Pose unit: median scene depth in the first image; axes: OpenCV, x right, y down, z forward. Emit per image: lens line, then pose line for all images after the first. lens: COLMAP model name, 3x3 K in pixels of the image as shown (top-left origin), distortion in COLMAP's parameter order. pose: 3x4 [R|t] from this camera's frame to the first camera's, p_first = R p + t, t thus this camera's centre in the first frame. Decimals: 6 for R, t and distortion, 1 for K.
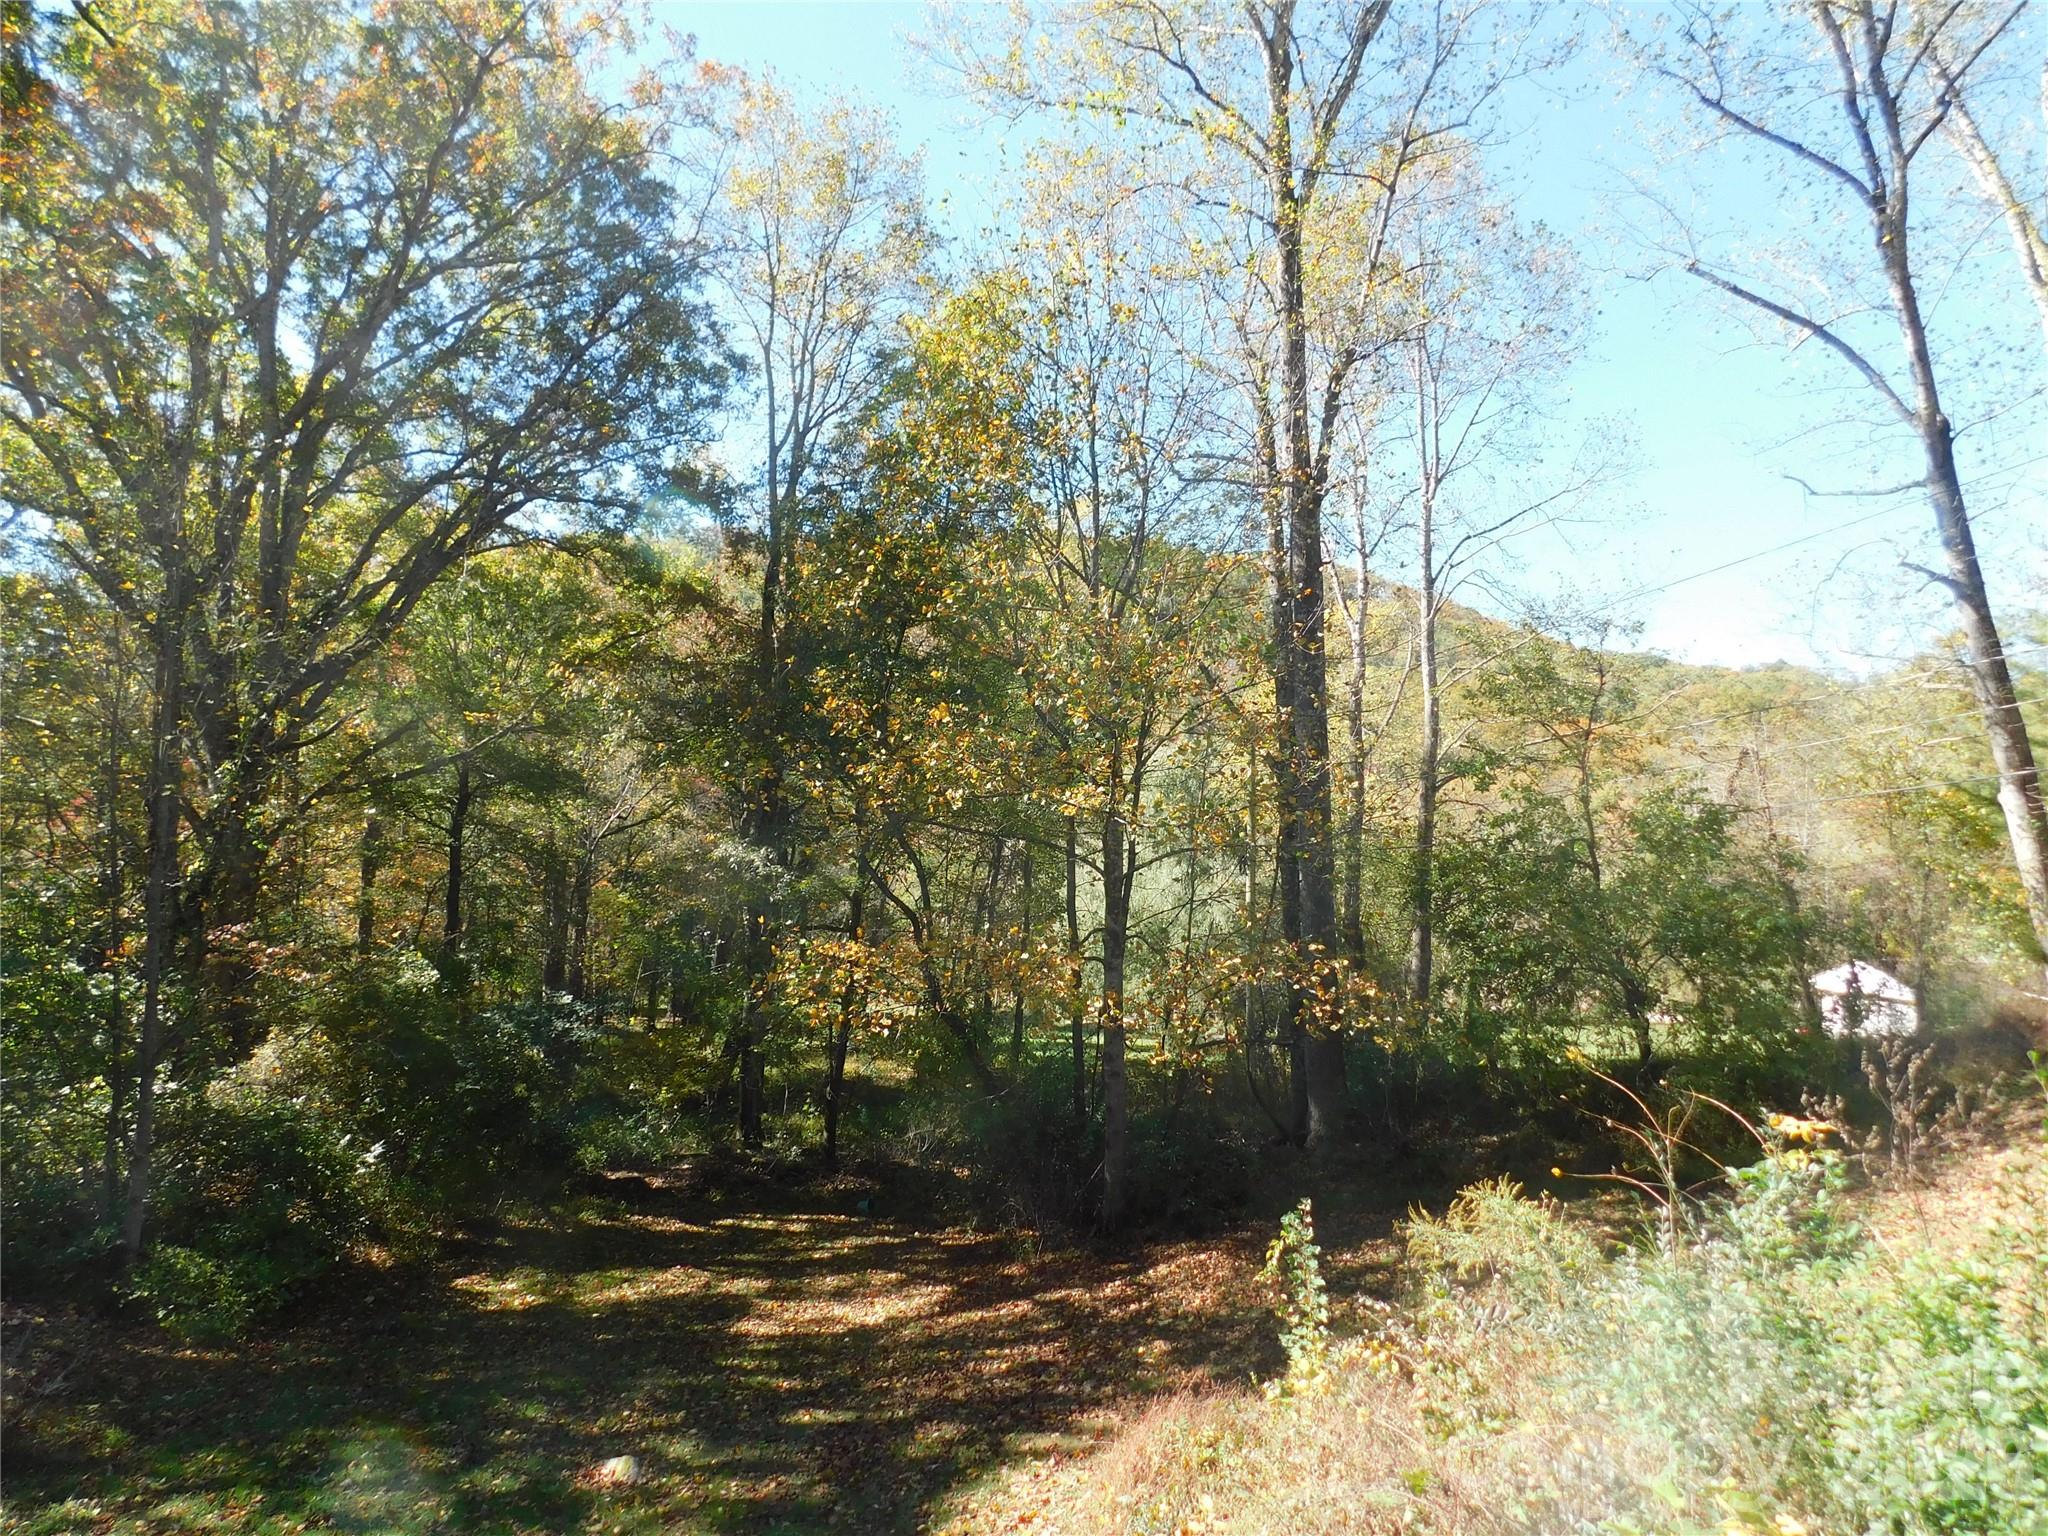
lens RADIAL K [[1364.6, 0, 1020.3], [0, 1364.6, 774.1], [0, 0, 1]] dist [-0.078428, 0.066533]
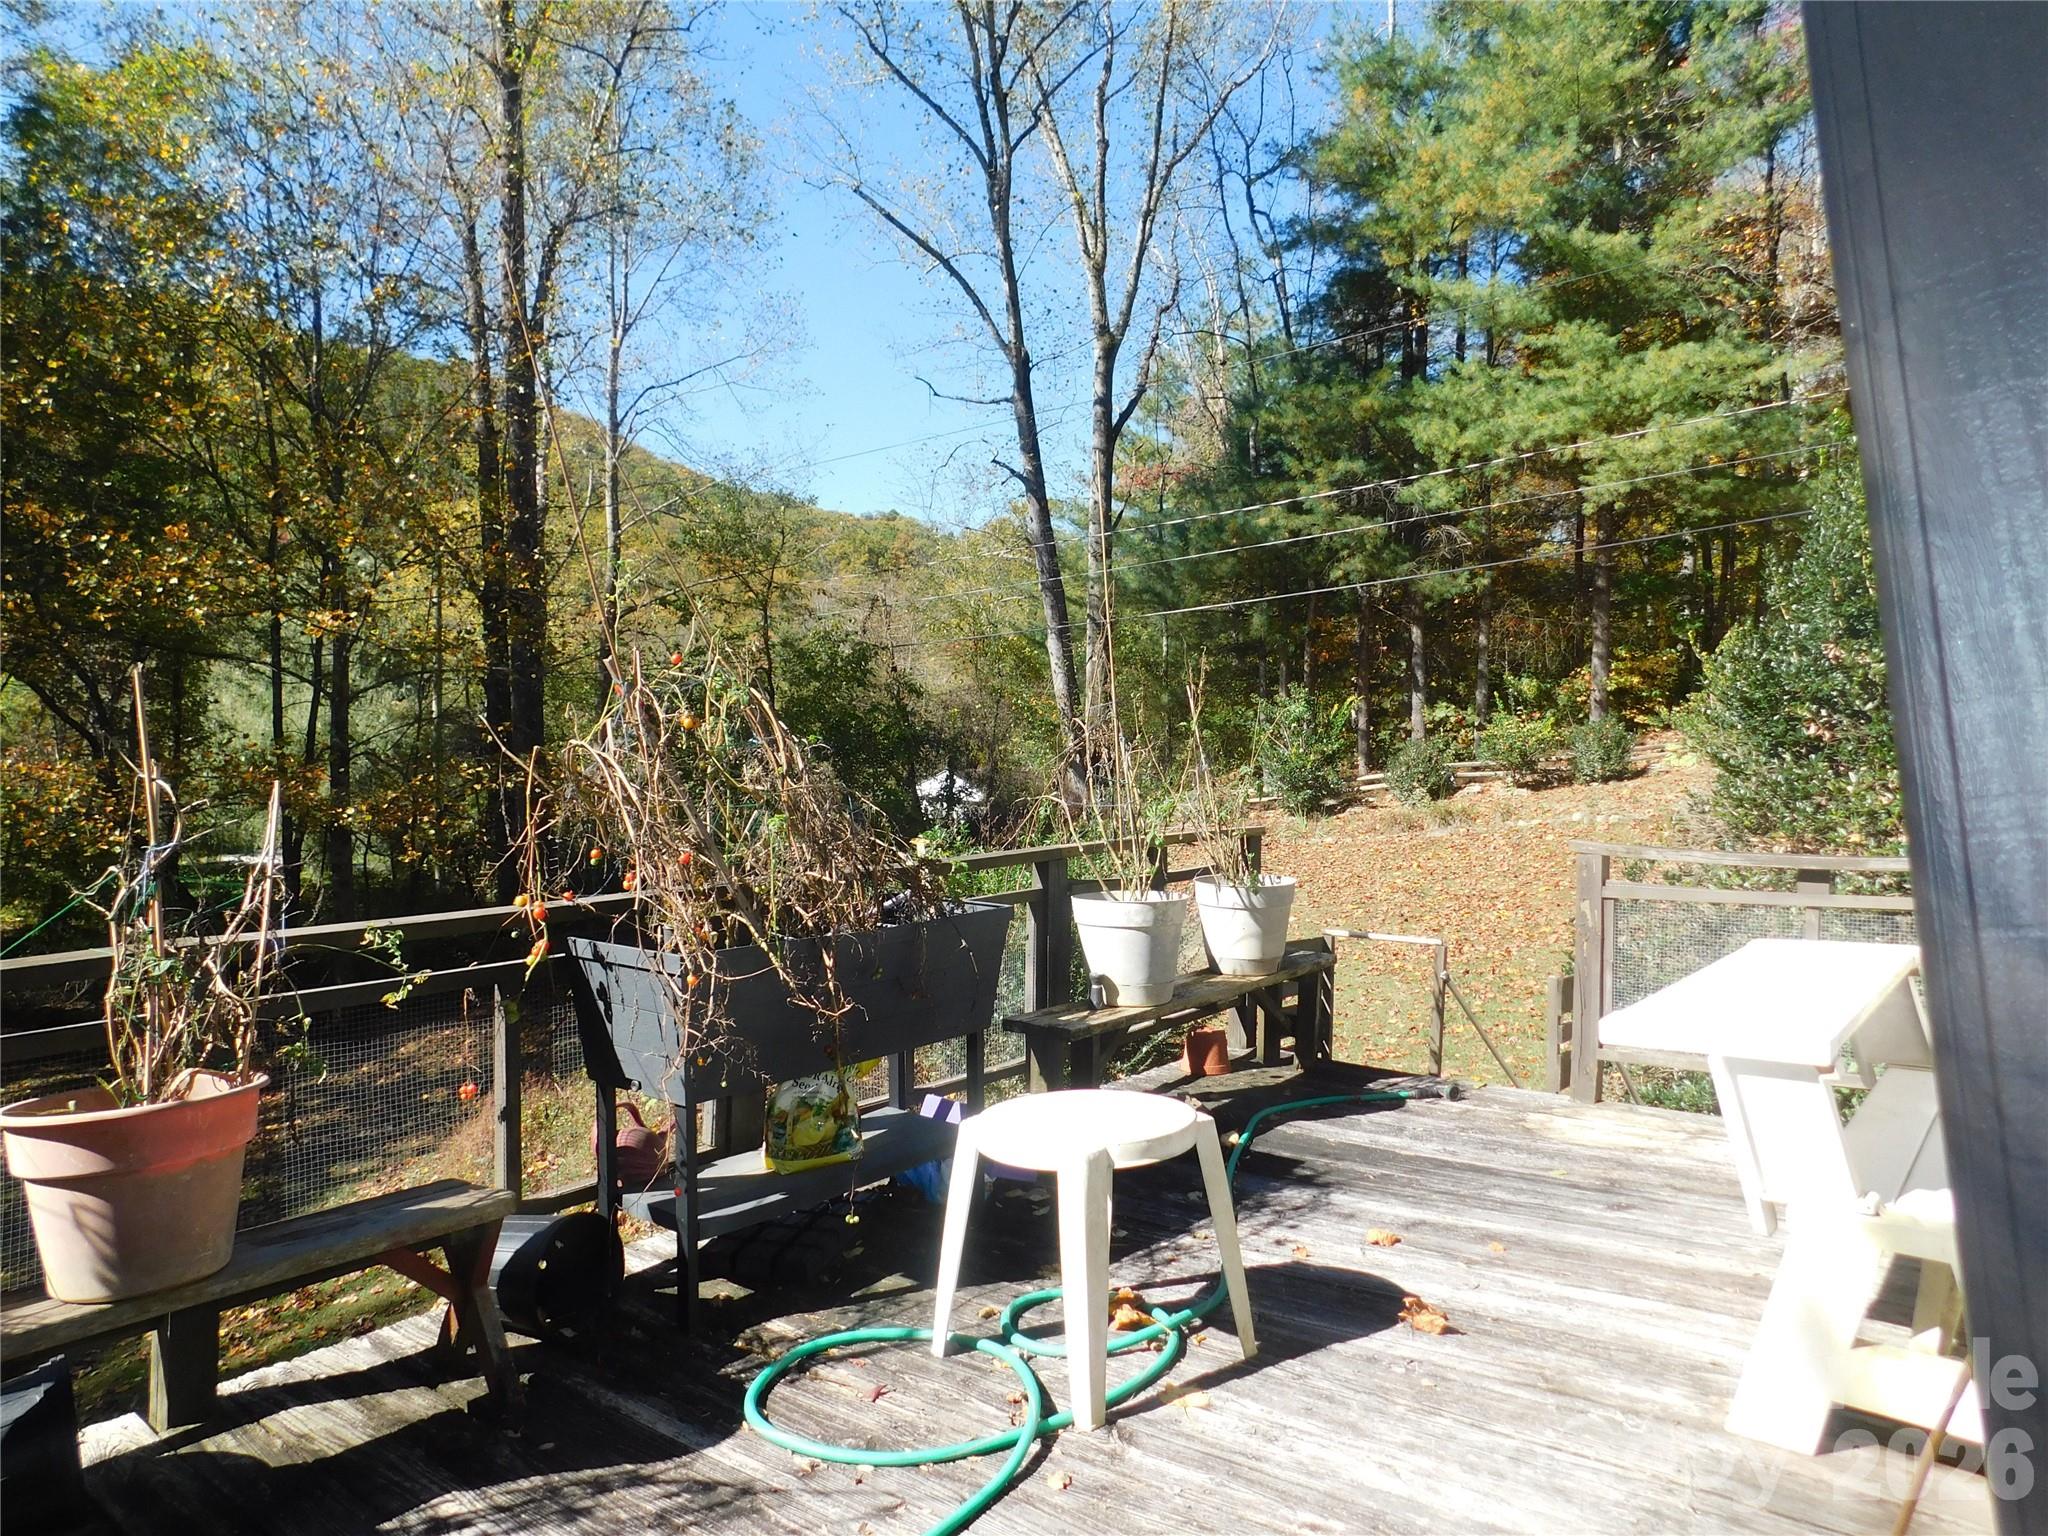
lens RADIAL K [[1364.6, 0, 1020.3], [0, 1364.6, 774.1], [0, 0, 1]] dist [-0.078428, 0.066533]
pose [[0.817364, -0.028173, 0.575432, -0.084873], [-0.046130, 0.992396, 0.114112, -0.007153], [-0.574271, -0.119816, 0.809850, -0.118681]]
